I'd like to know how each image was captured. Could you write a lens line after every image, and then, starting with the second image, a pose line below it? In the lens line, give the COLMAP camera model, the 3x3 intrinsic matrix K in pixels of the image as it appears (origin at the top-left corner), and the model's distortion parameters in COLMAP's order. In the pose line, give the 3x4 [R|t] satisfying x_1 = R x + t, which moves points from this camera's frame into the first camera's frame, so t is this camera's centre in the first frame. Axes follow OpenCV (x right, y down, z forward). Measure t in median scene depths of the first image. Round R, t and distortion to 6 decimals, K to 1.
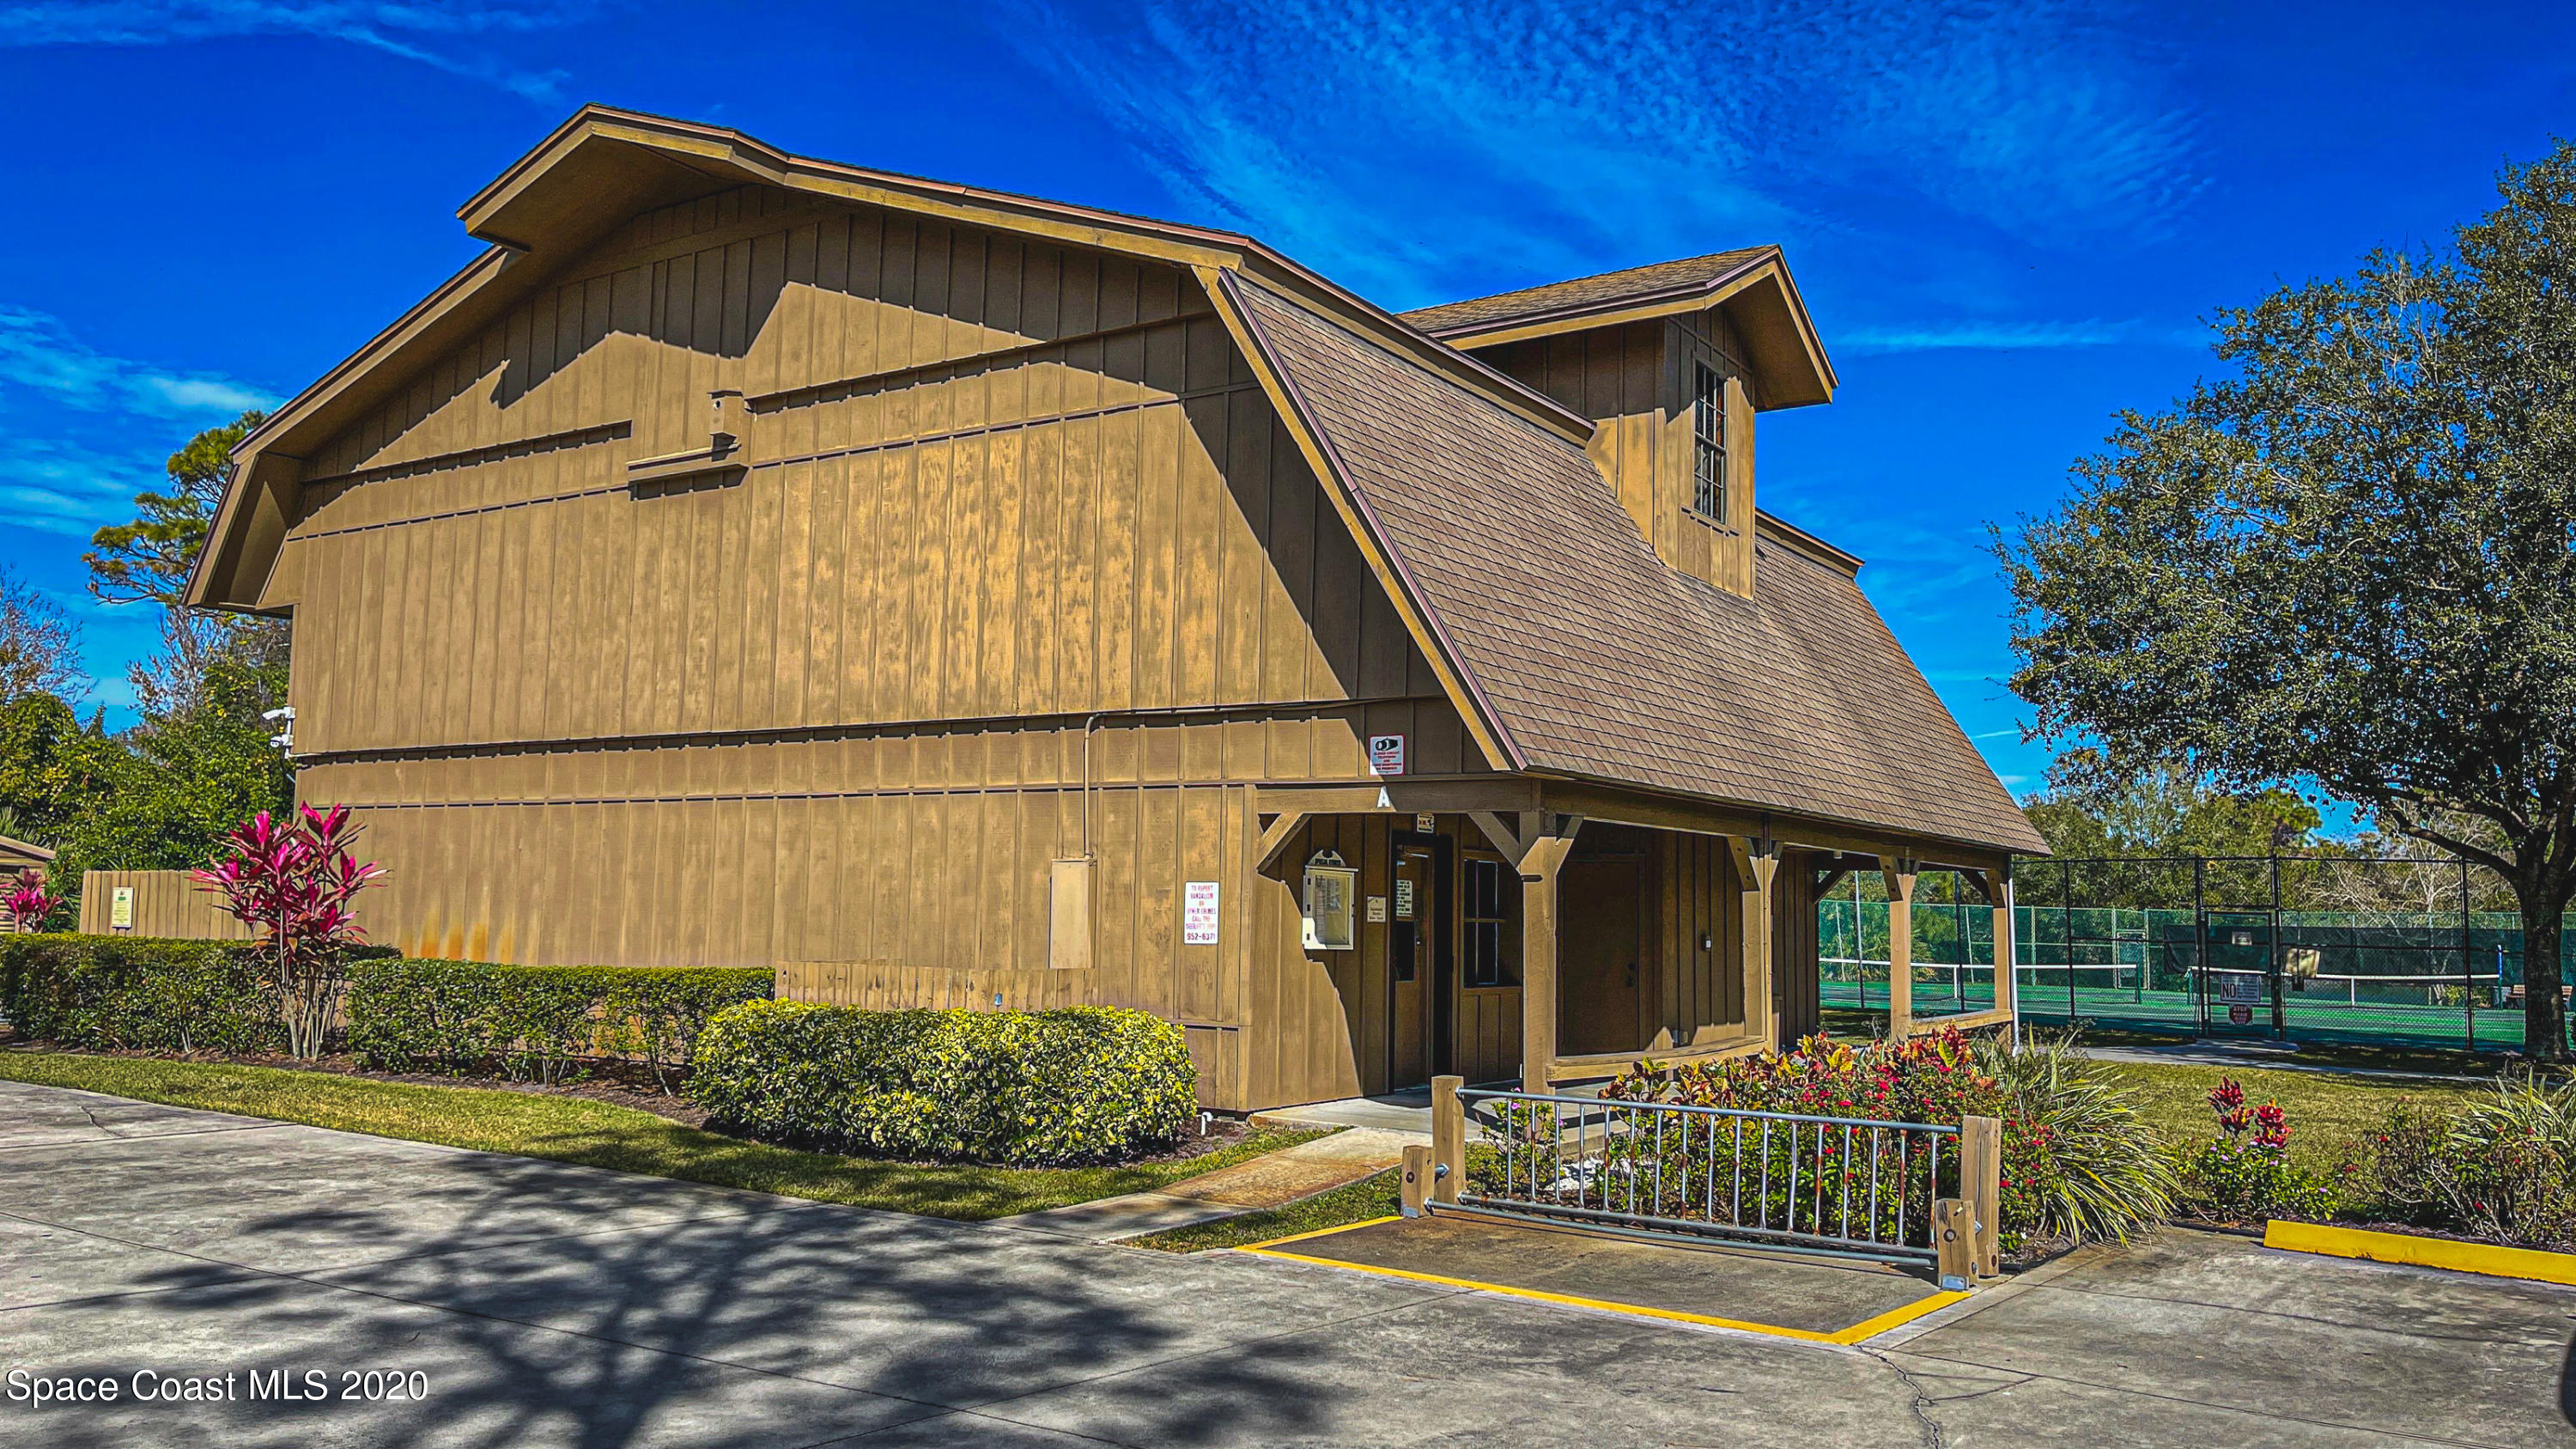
lens RADIAL K [[1921.4, 0, 1306.2], [0, 1921.4, 732.3], [0, 0, 1]] dist [0.083471, -0.104675]
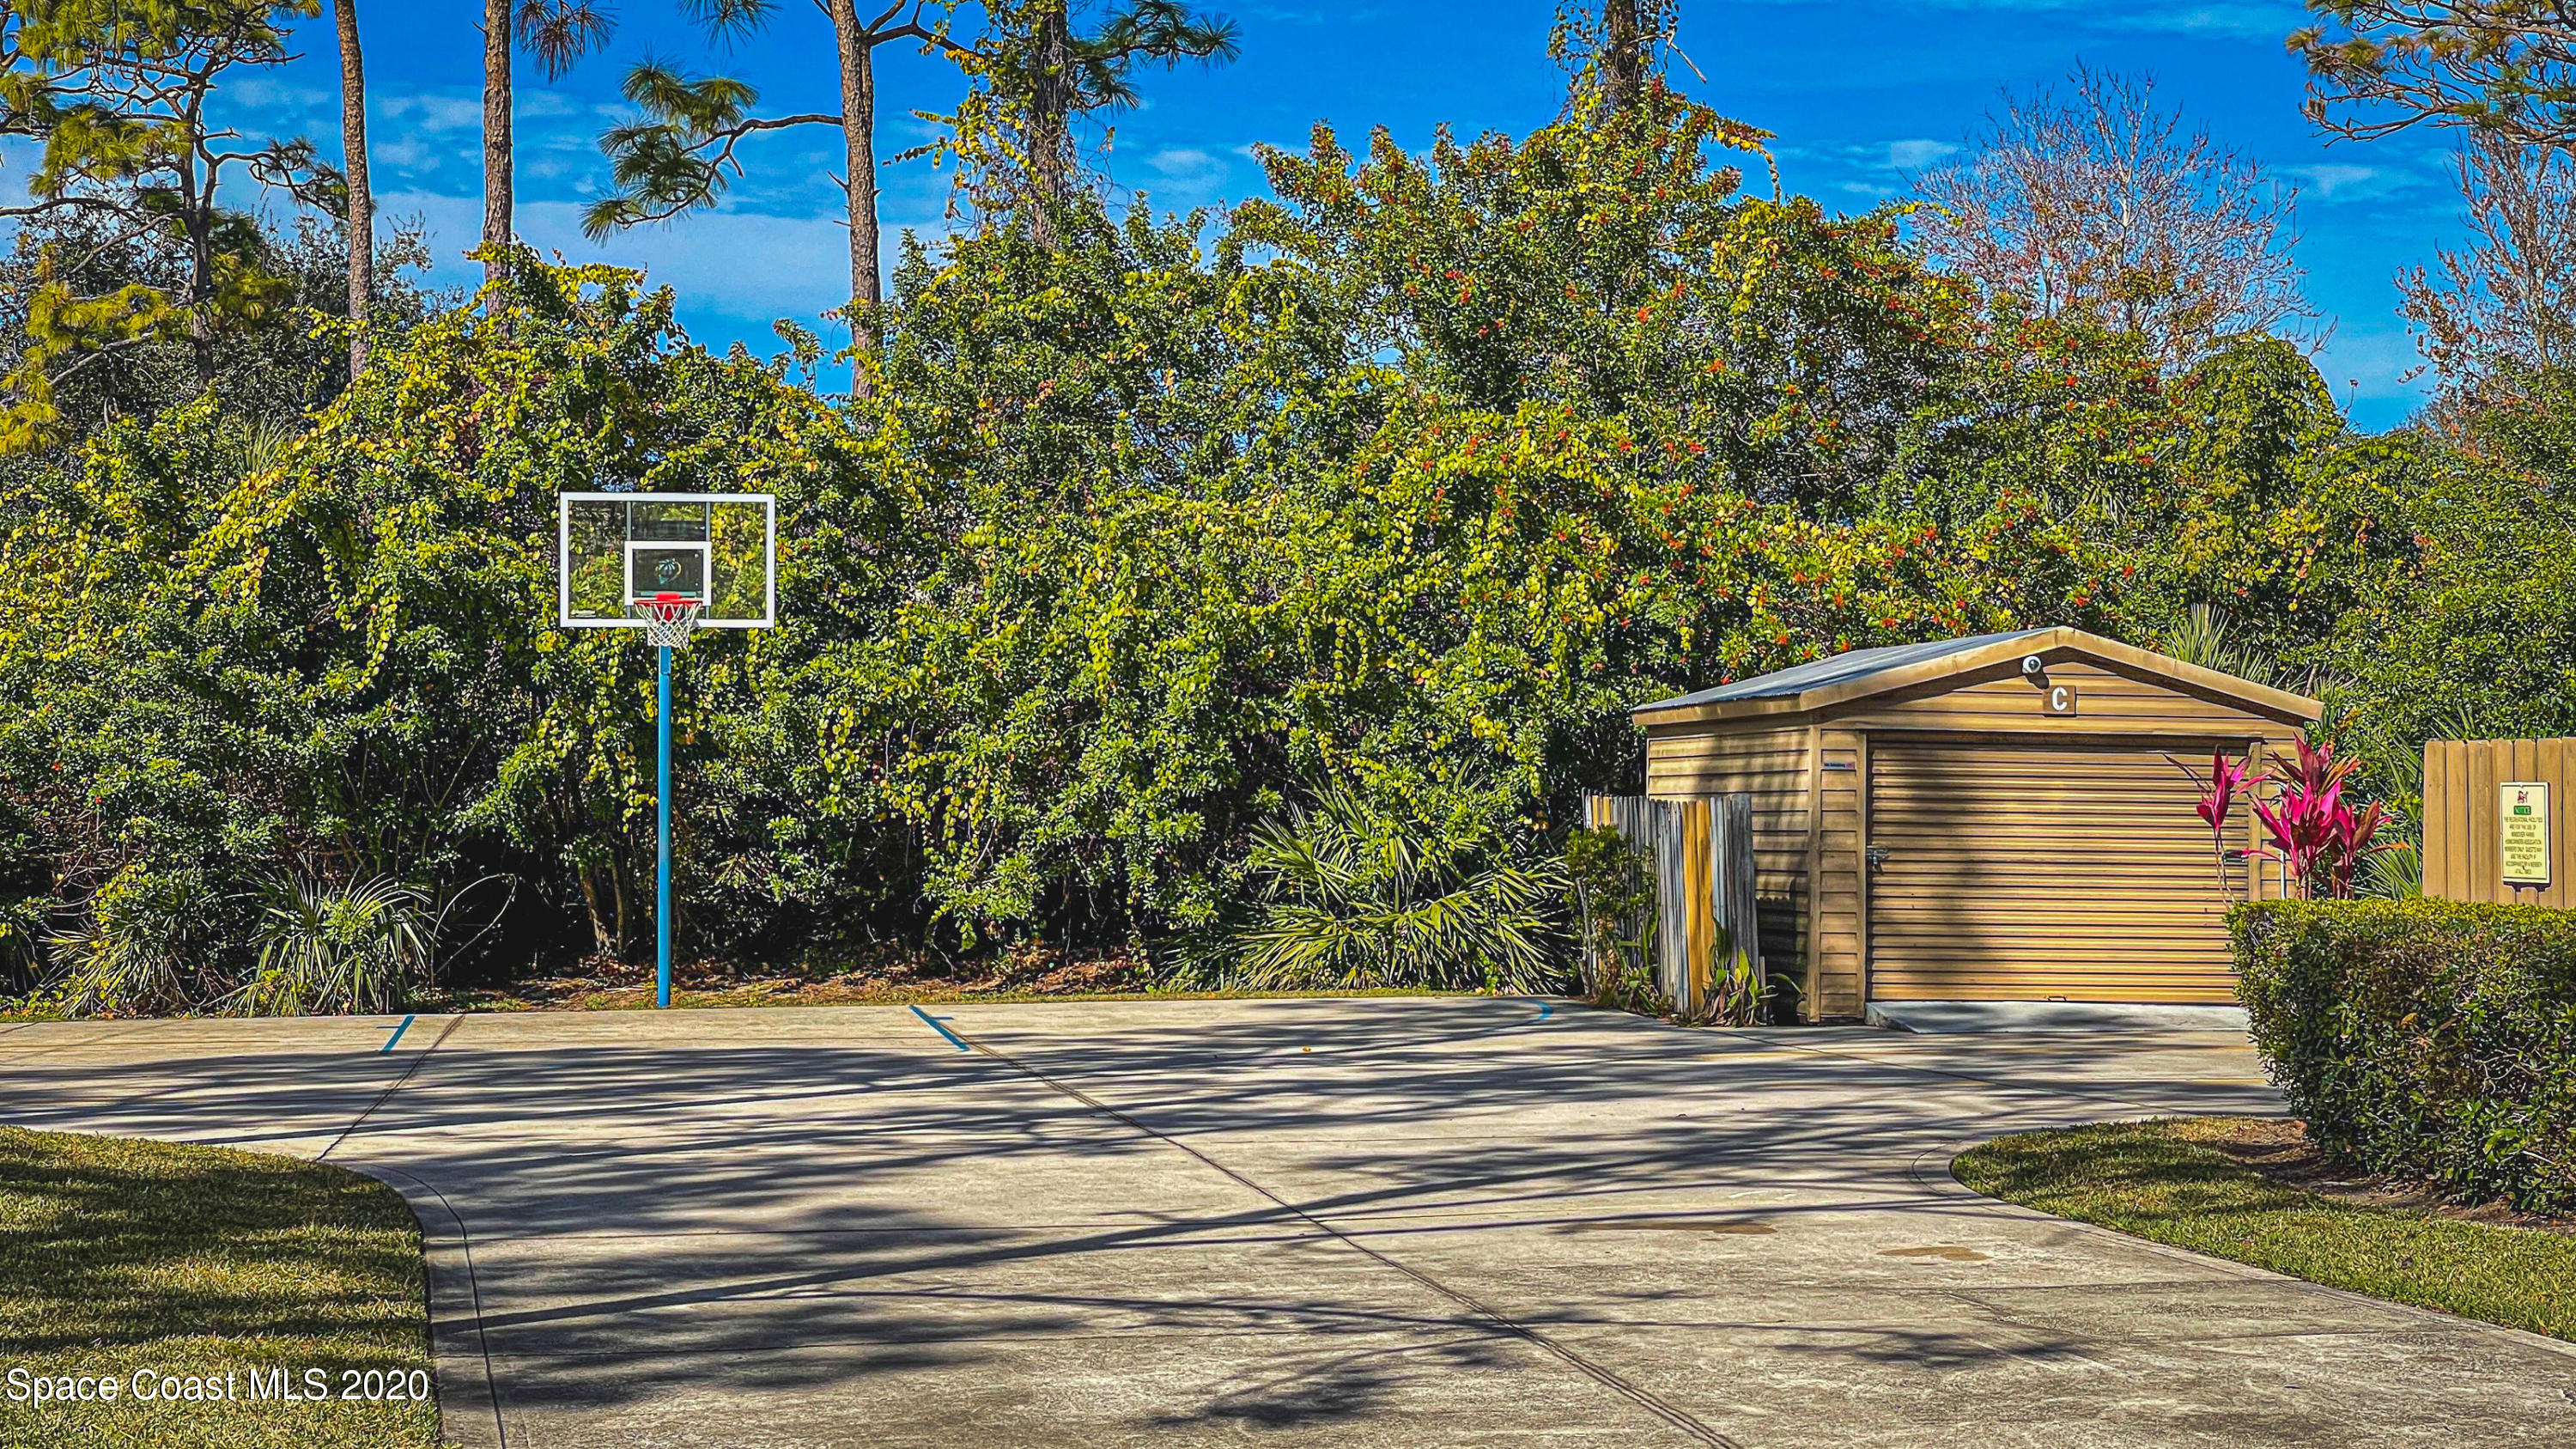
lens RADIAL K [[4776.9, 0, 1288.0], [0, 4776.9, 724.5], [0, 0, 1]] dist [0.078473, 2.001900]
pose [[0.722745, -0.019260, -0.690846, -0.075025], [0.065972, 0.996970, 0.041224, 0.007583], [0.687959, -0.075371, 0.721826, 0.086471]]
